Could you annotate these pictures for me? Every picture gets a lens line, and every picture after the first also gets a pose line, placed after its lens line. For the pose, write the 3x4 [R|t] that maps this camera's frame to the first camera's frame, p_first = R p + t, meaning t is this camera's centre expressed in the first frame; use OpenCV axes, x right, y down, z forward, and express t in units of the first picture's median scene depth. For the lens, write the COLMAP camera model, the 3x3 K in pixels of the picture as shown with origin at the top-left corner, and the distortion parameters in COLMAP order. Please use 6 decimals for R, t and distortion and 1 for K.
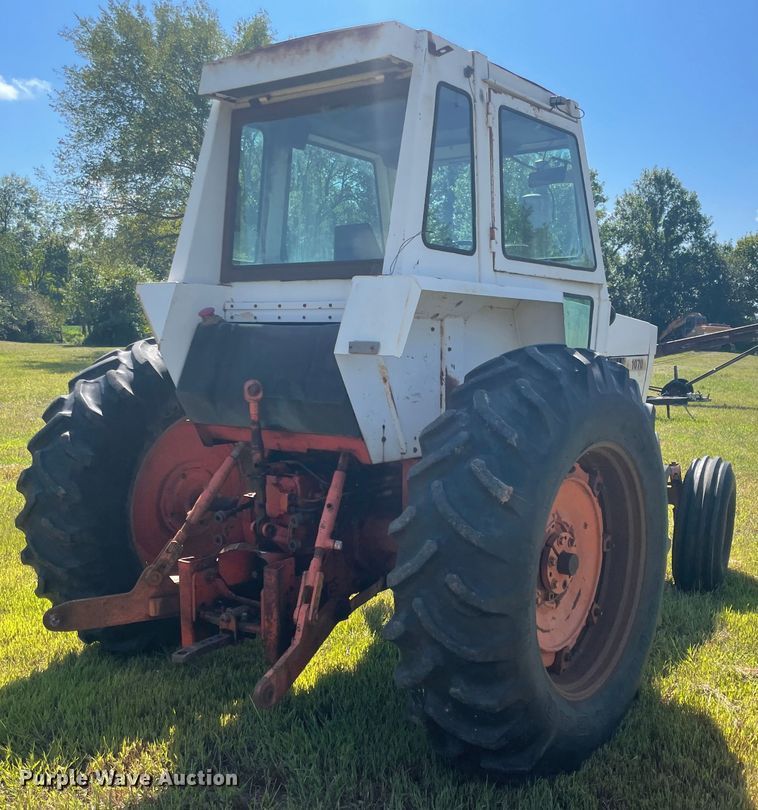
lens RADIAL K [[895.1, 0, 466.6], [0, 895.1, 417.5], [0, 0, 1]] dist [0.113570, -0.324371]
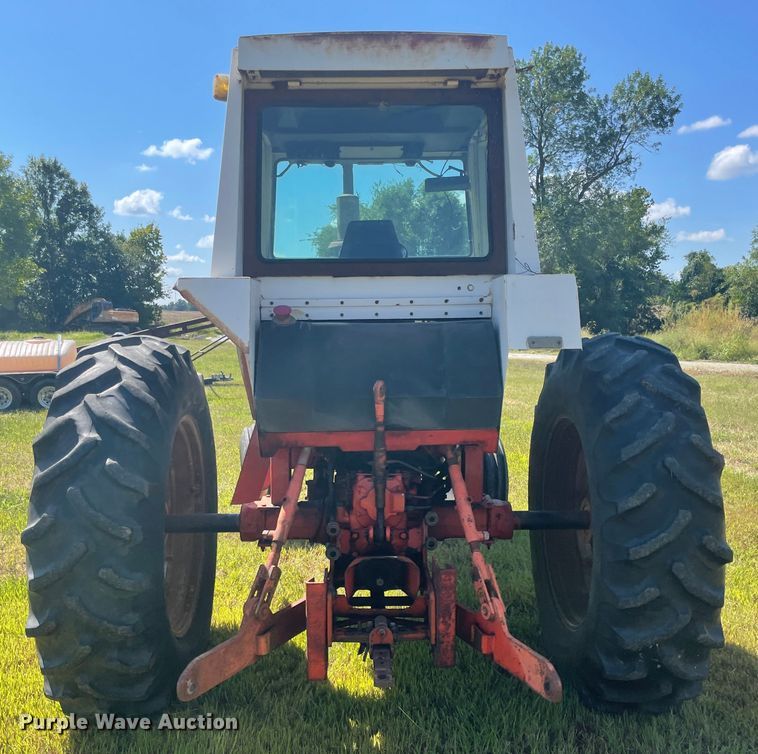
lens RADIAL K [[845.8, 0, 332.8], [0, 845.8, 378.7], [0, 0, 1]] dist [0.109449, -0.234114]
pose [[0.819187, -0.059433, 0.570439, -0.095153], [0.070733, 0.997493, 0.002351, -0.005839], [-0.569149, 0.038423, 0.821336, 0.033858]]
